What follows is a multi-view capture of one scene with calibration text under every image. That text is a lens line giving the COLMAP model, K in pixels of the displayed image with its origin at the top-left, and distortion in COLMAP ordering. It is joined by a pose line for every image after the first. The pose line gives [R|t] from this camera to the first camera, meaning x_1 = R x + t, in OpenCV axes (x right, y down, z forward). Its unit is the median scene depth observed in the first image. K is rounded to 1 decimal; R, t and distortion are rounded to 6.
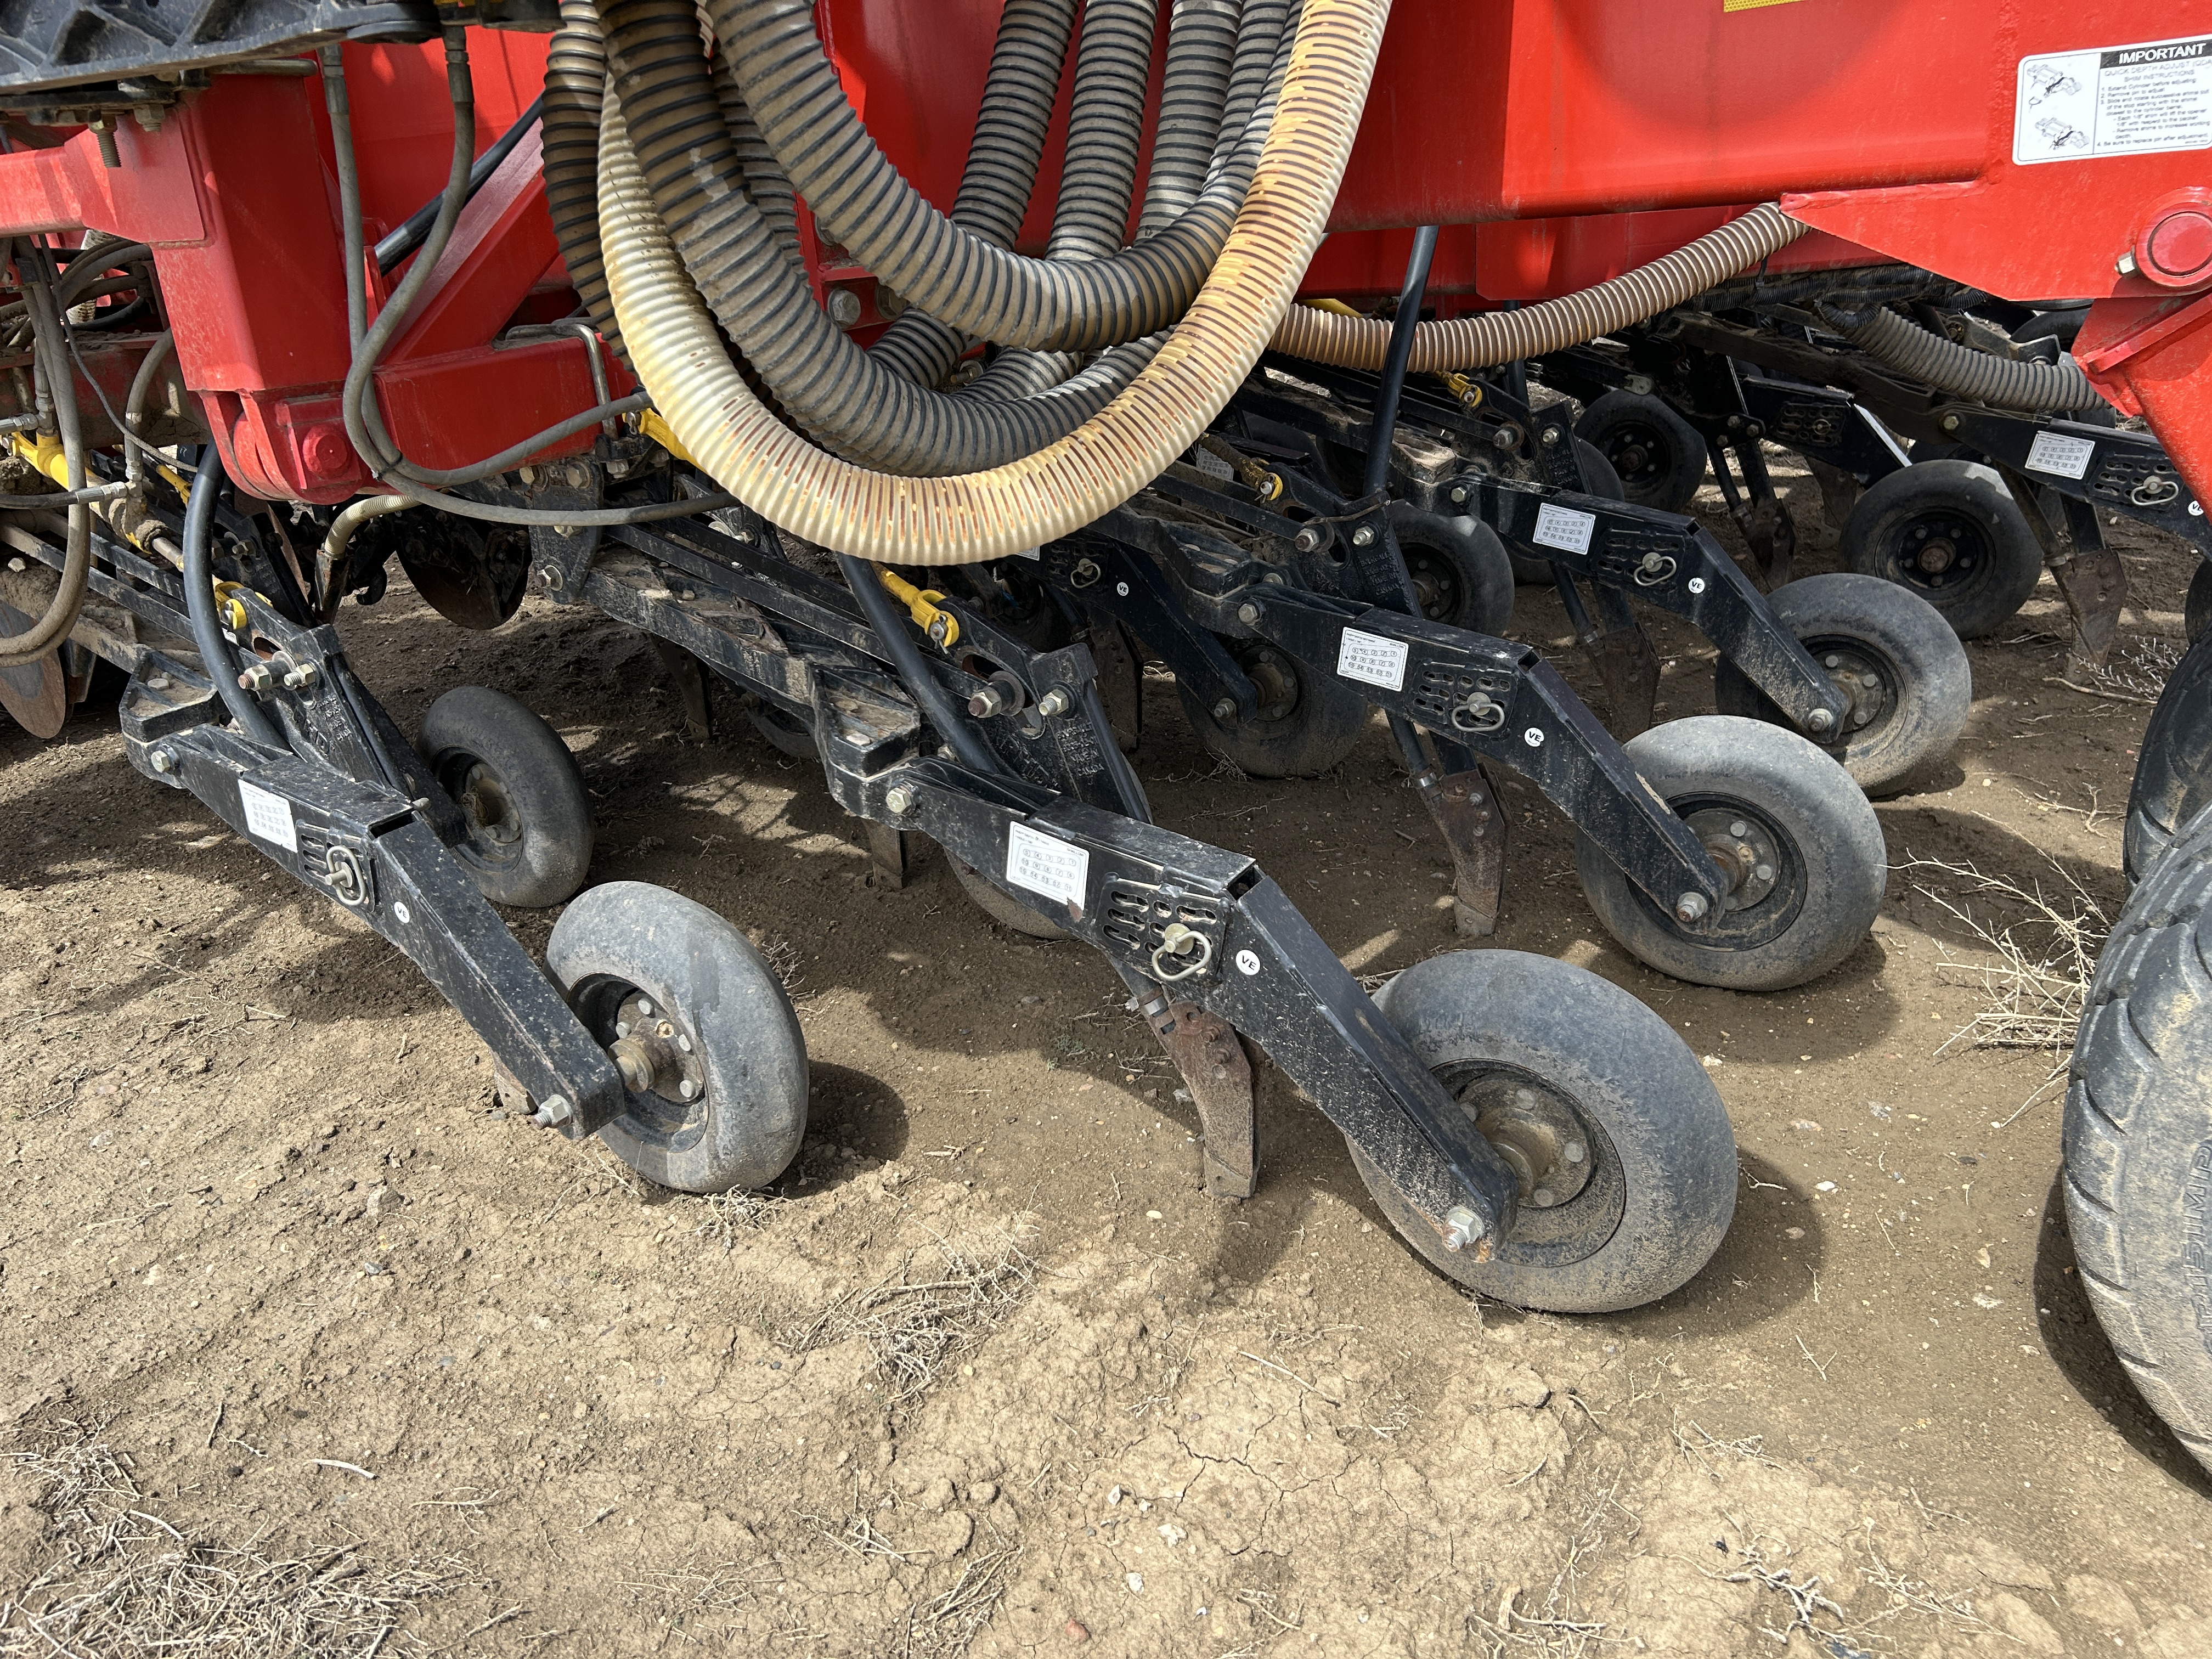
lens RADIAL K [[1650.8, 0, 1109.5], [0, 1650.8, 809.4], [0, 0, 1]] dist [0.039492, -0.027045]
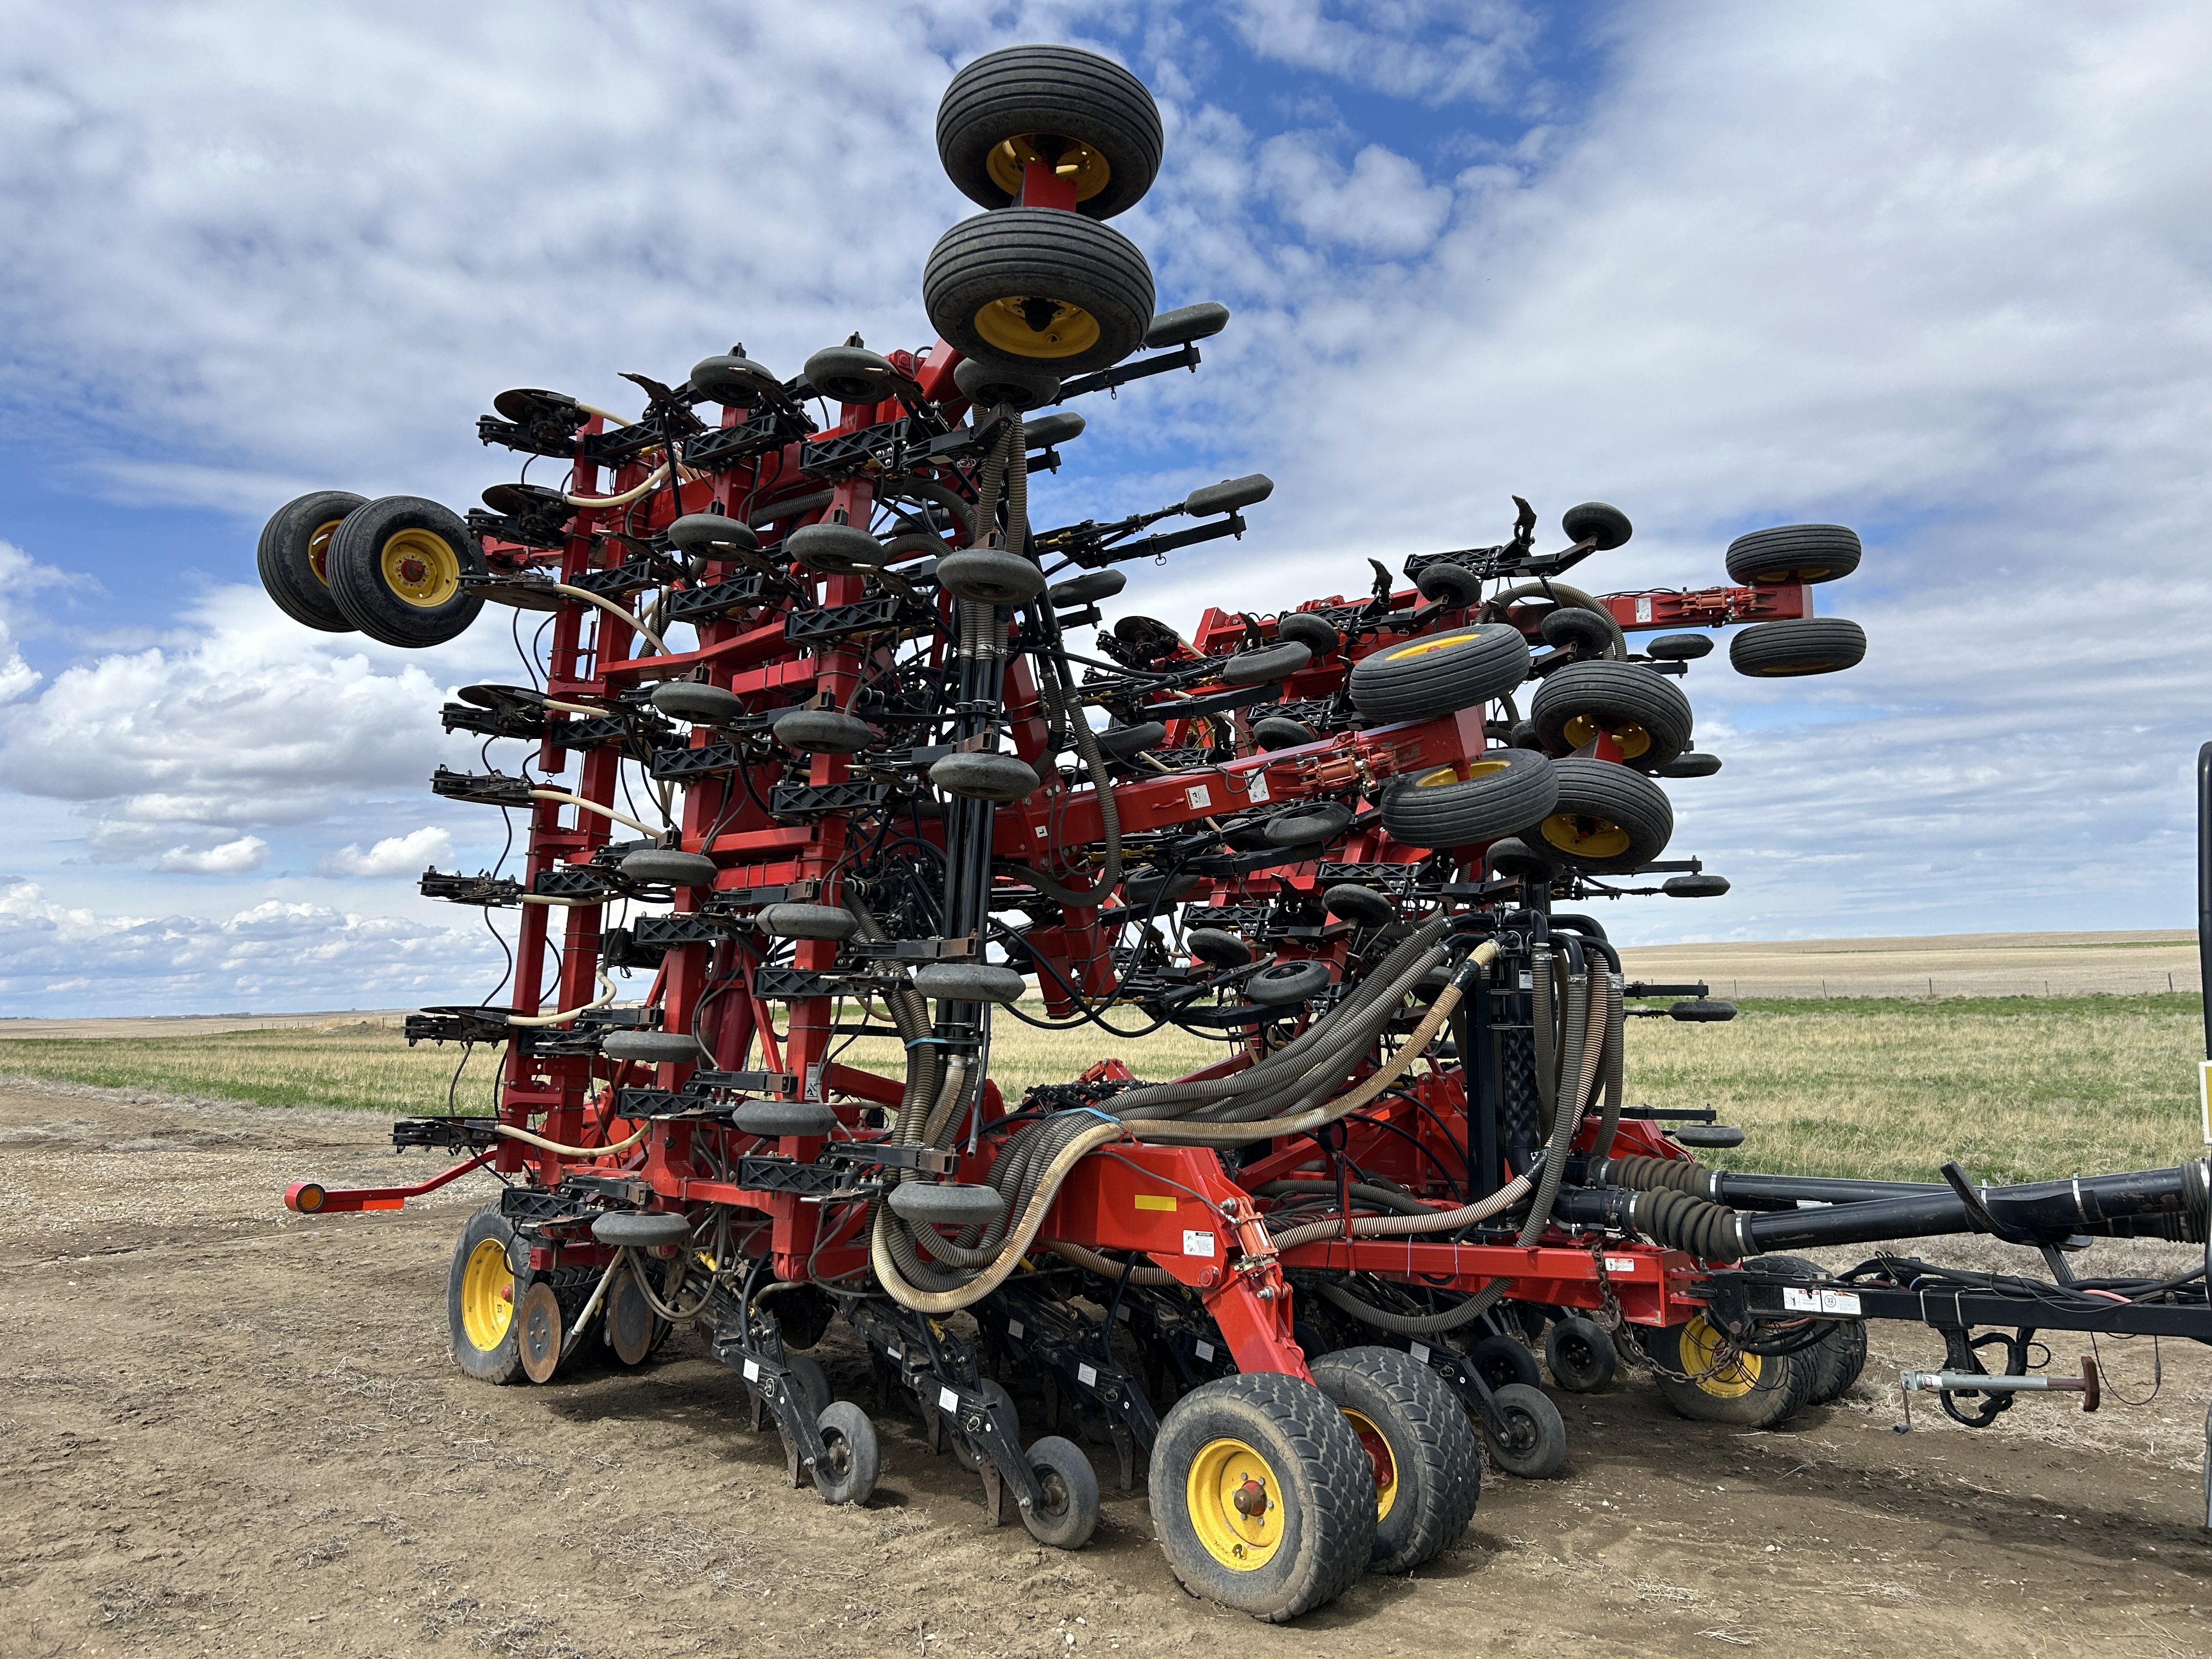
lens RADIAL K [[1650.8, 0, 1115.9], [0, 1650.8, 825.4], [0, 0, 1]] dist [0.039492, -0.027045]
pose [[0.979990, 0.075815, -0.184044, 0.839951], [-0.154717, 0.871860, -0.464676, 0.530830], [0.125231, 0.483852, 0.866143, -2.596791]]
